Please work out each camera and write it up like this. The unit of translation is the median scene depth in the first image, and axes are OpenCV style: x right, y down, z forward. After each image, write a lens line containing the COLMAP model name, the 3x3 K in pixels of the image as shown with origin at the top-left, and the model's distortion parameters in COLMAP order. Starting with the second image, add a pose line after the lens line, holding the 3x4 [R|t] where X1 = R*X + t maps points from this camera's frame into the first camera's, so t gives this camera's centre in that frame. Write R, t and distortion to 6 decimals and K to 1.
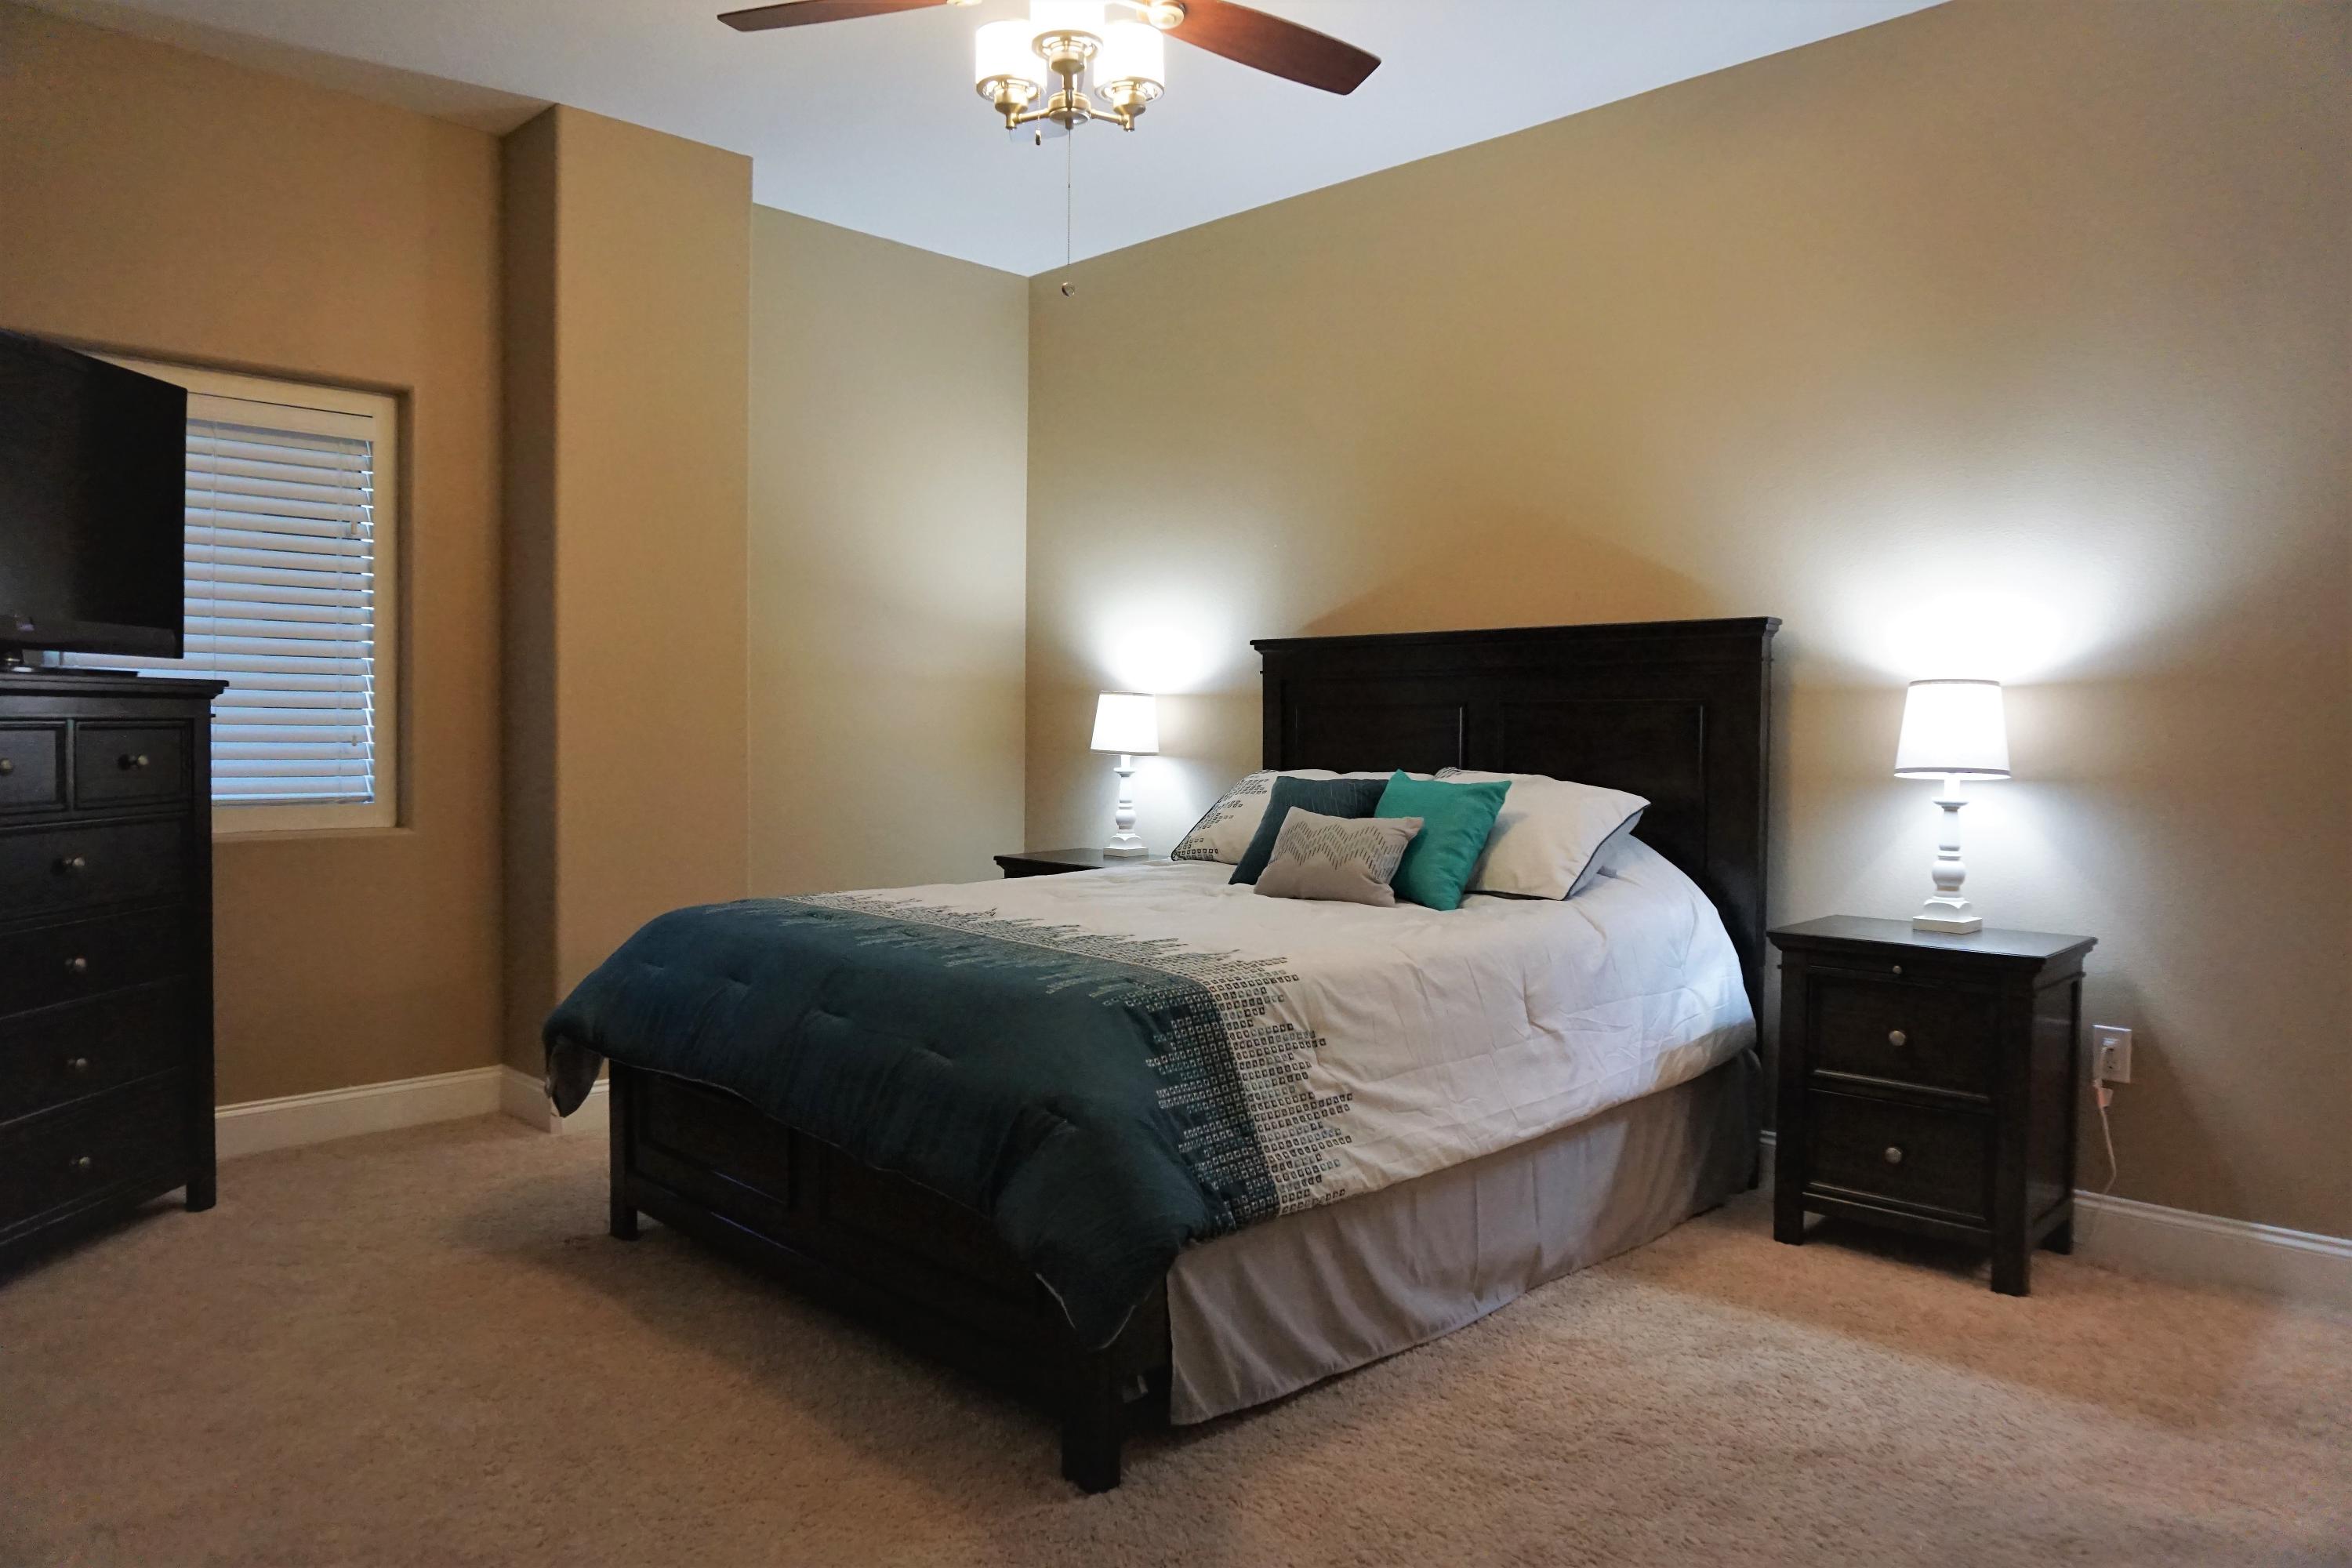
lens RADIAL K [[1581.6, 0, 1182.8], [0, 1581.6, 776.4], [0, 0, 1]] dist [-0.045976, 0.037806]
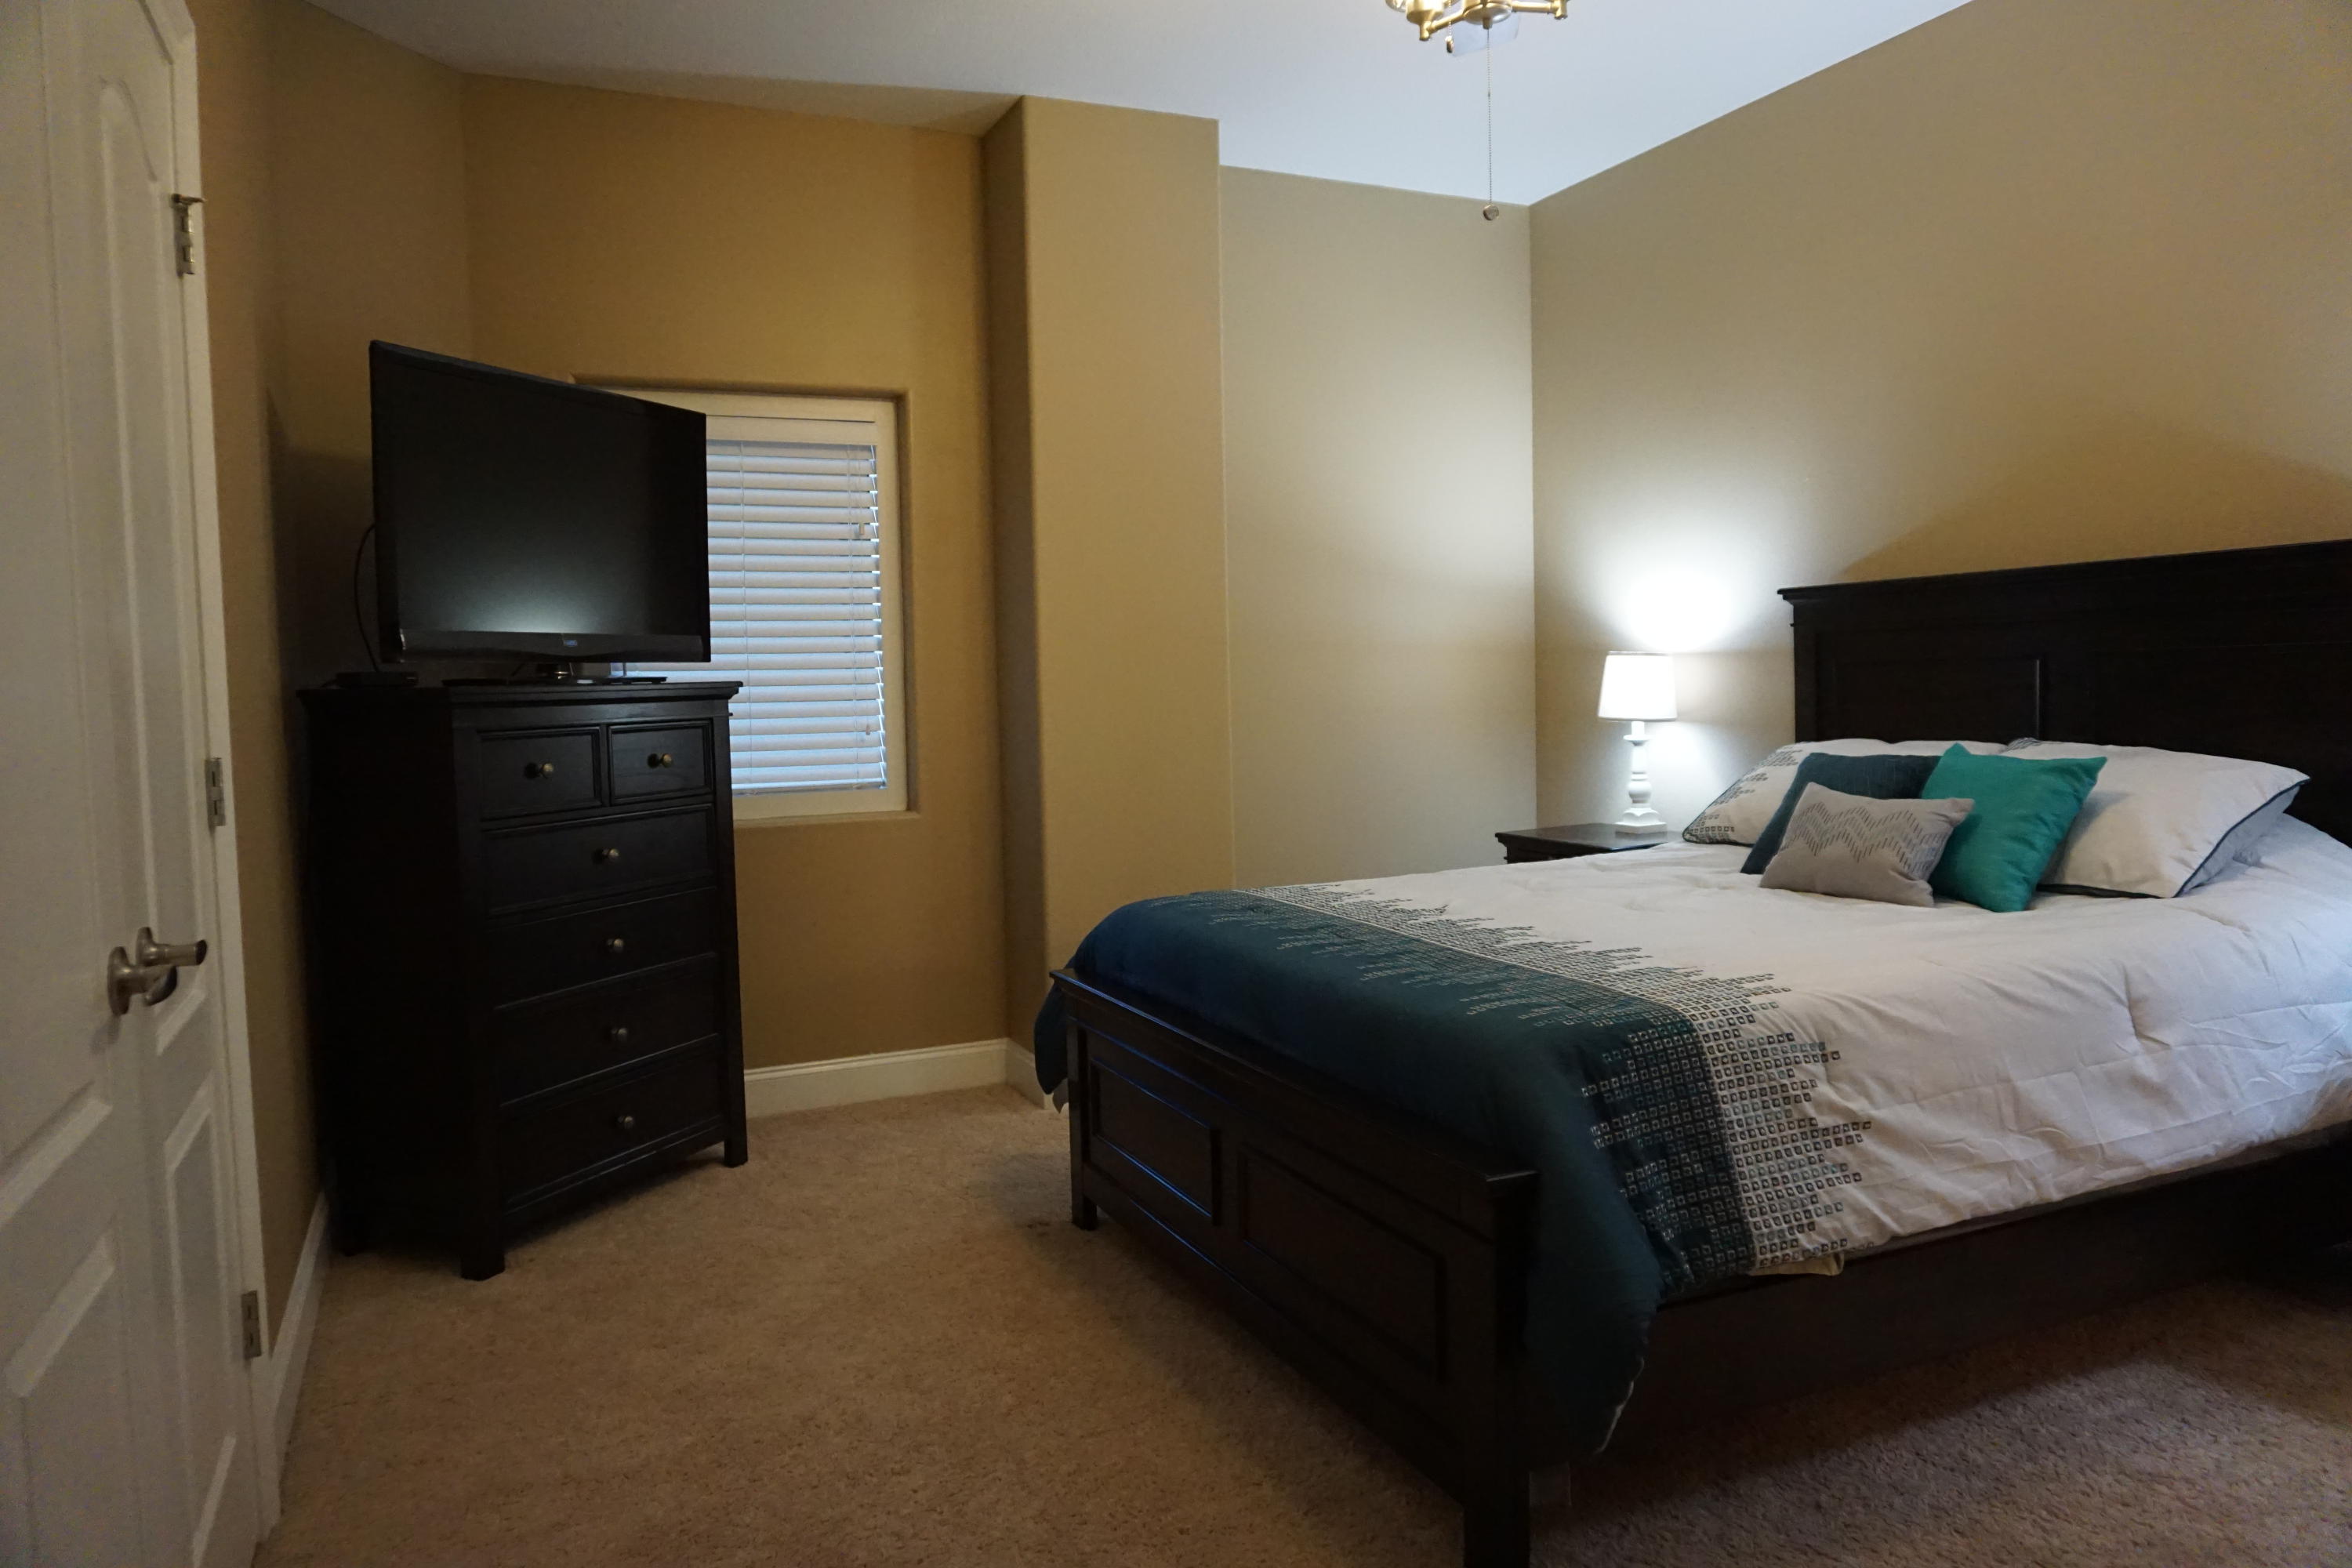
lens RADIAL K [[1581.6, 0, 1182.8], [0, 1581.6, 776.4], [0, 0, 1]] dist [-0.045976, 0.037806]
pose [[0.932863, -0.010949, -0.360064, 0.061109], [0.022196, 0.999386, 0.027116, -0.017104], [0.359546, -0.033287, 0.932533, 0.083999]]
